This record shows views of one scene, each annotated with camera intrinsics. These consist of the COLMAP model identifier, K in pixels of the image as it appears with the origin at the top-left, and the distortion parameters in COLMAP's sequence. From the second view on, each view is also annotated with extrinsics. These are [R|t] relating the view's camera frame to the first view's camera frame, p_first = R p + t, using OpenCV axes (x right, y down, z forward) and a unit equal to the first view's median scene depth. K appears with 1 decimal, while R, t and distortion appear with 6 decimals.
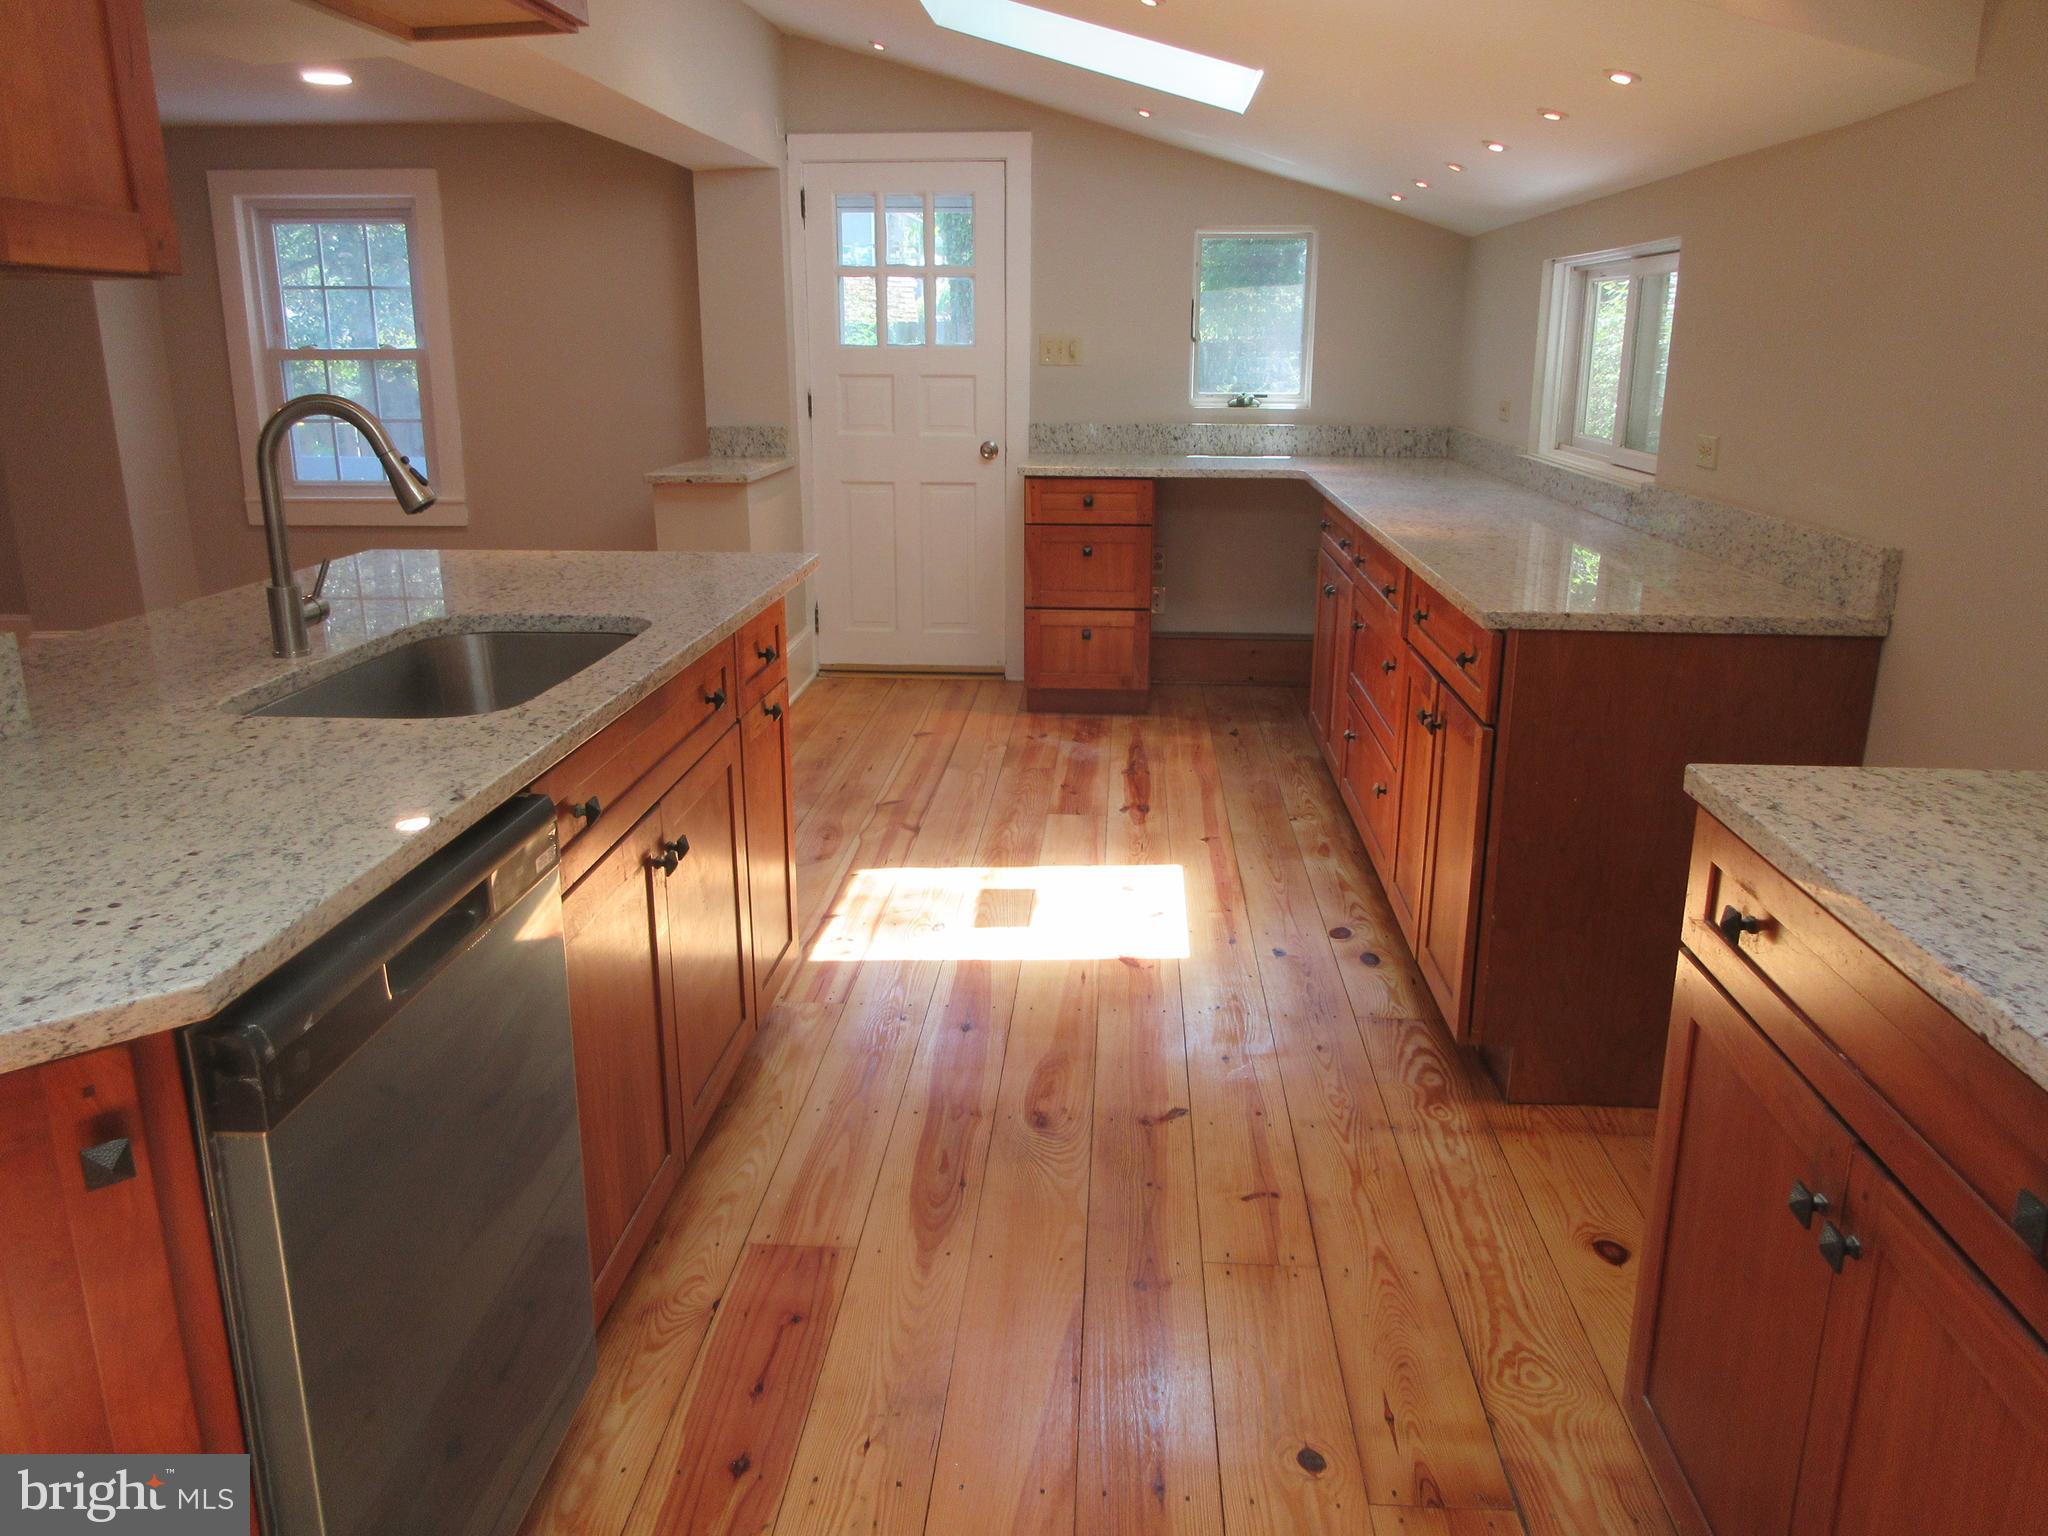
lens RADIAL K [[1508.5, 0, 1024.0], [0, 1508.5, 768.0], [0, 0, 1]] dist [-0.008663, 0.004887]
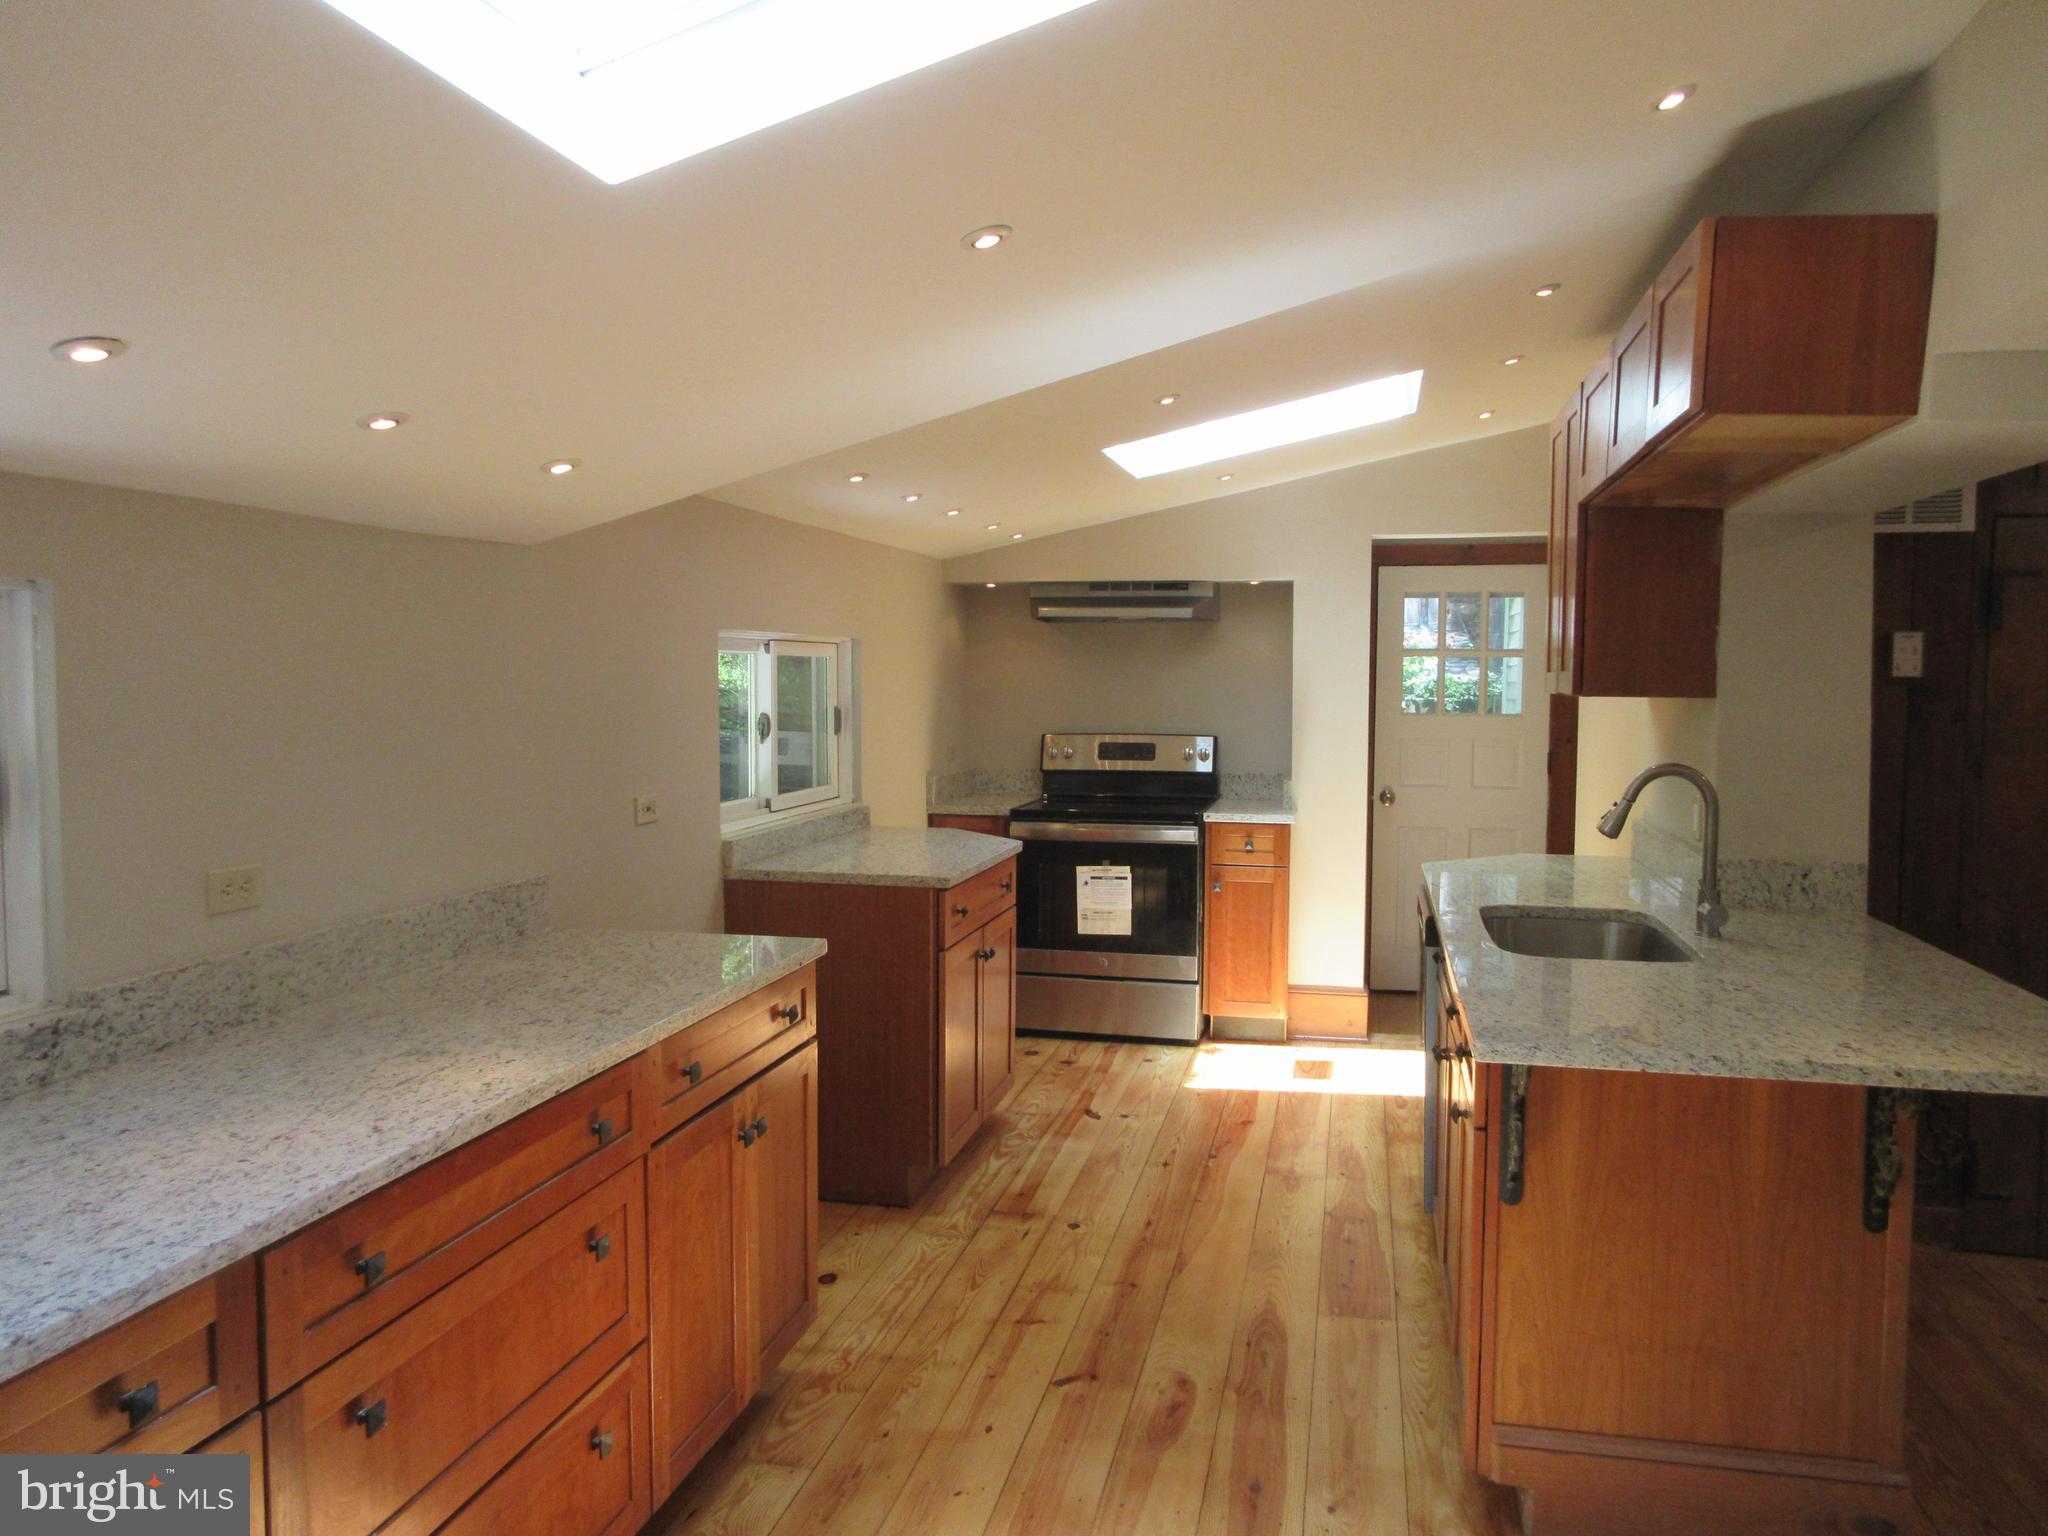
lens RADIAL K [[1508.5, 0, 1024.0], [0, 1508.5, 768.0], [0, 0, 1]] dist [-0.008663, 0.004887]
pose [[-0.988346, -0.014229, 0.151556, -0.033218], [0.037423, 0.942353, 0.332522, -0.544511], [-0.147551, 0.334318, -0.930838, 1.770932]]
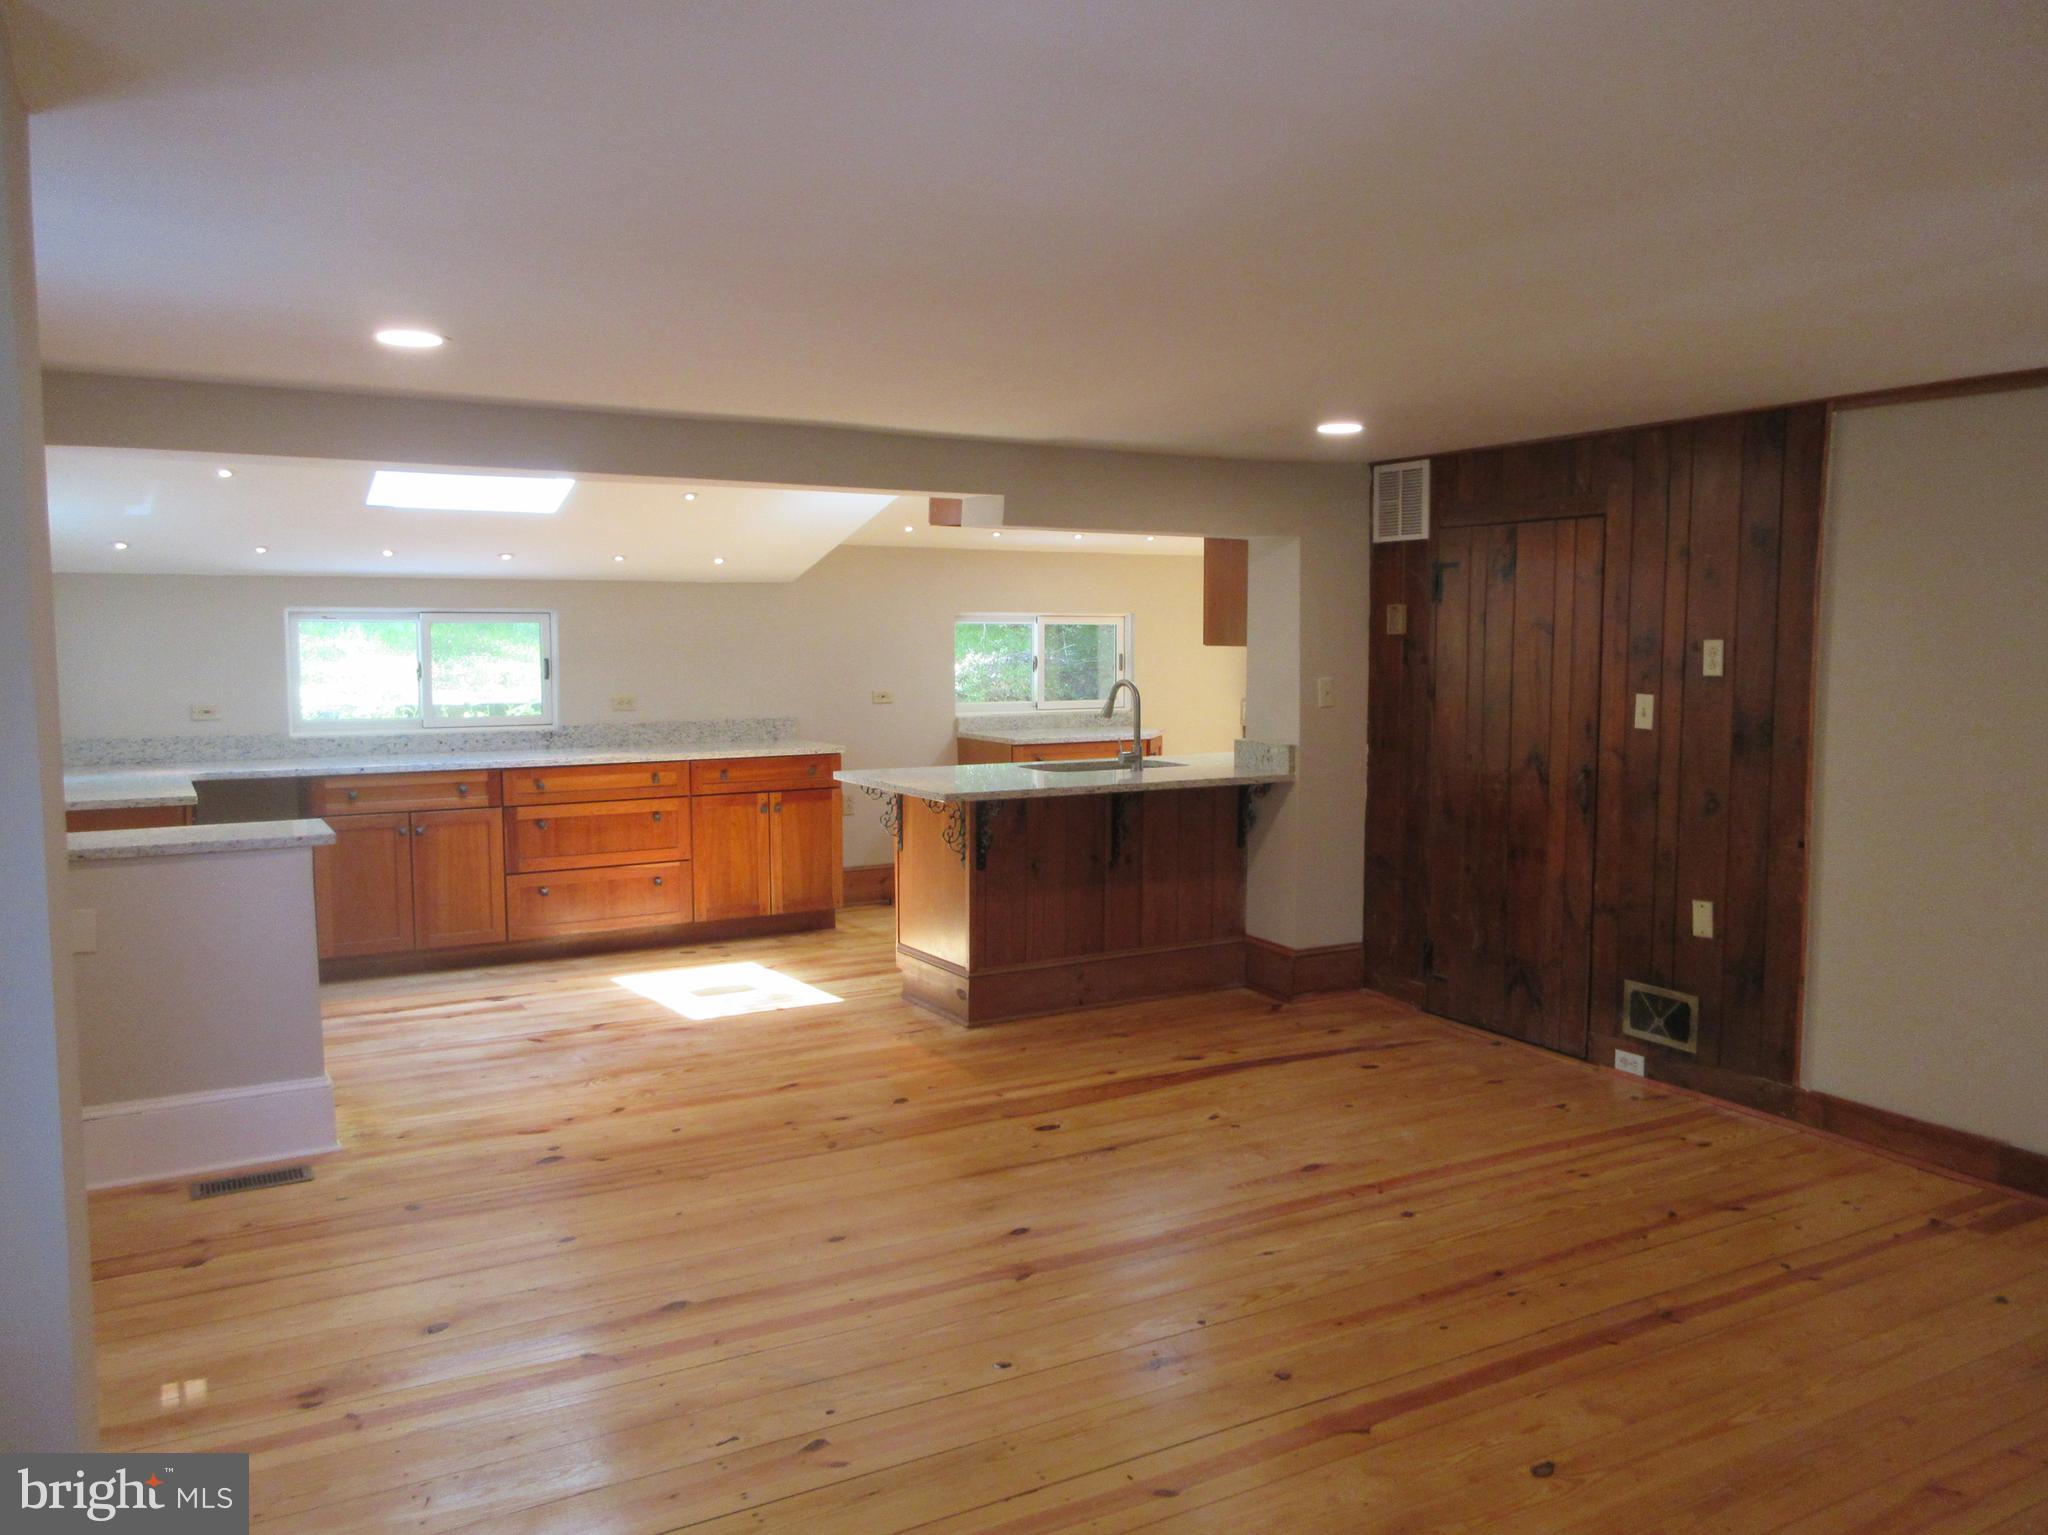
lens RADIAL K [[1540.4, 0, 1024.0], [0, 1540.4, 767.5], [0, 0, 1]] dist [-0.008066, 0.000205]
pose [[-0.559712, -0.073366, 0.825433, -1.993581], [0.227675, 0.944128, 0.238298, -0.594020], [-0.796798, 0.321309, -0.511736, 1.930564]]
